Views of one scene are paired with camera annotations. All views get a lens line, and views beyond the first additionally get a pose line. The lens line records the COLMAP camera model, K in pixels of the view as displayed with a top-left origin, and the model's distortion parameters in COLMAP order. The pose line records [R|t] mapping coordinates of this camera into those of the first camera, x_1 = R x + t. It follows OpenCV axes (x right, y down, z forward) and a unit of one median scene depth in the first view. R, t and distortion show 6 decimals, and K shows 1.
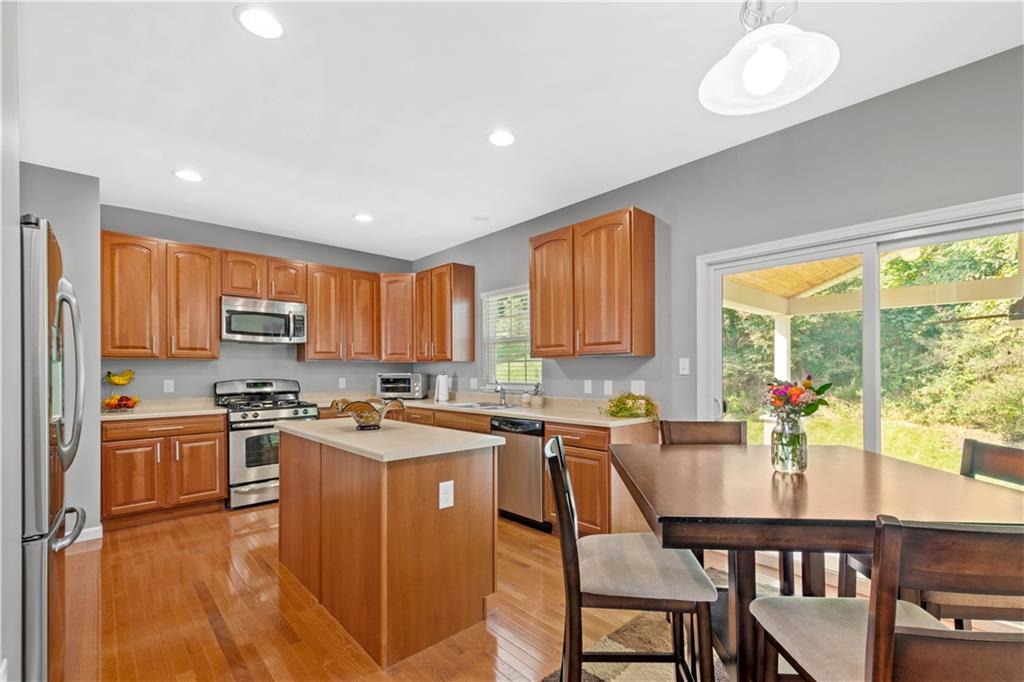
lens RADIAL K [[454.5, 0, 513.0], [0, 454.5, 362.6], [0, 0, 1]] dist [0.002681, -0.000215]
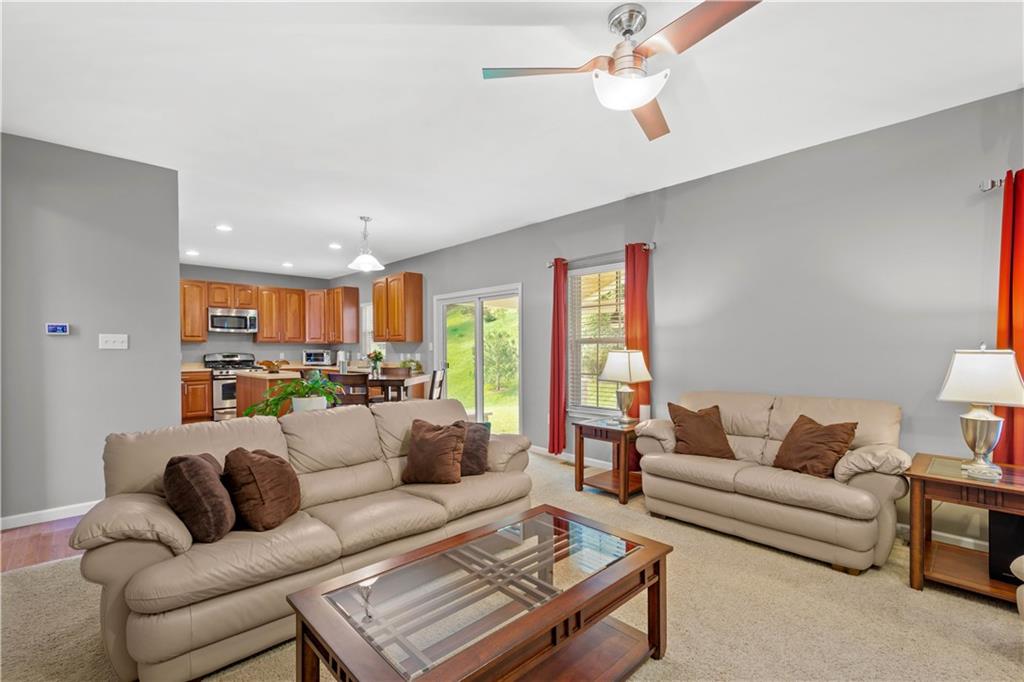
lens RADIAL K [[454.5, 0, 515.5], [0, 454.5, 350.5], [0, 0, 1]] dist [0.002681, -0.000215]
pose [[0.999645, 0.002944, 0.026471, 0.508936], [-0.003461, 0.999804, 0.019481, -0.011616], [-0.026409, -0.019566, 0.999460, -0.804470]]
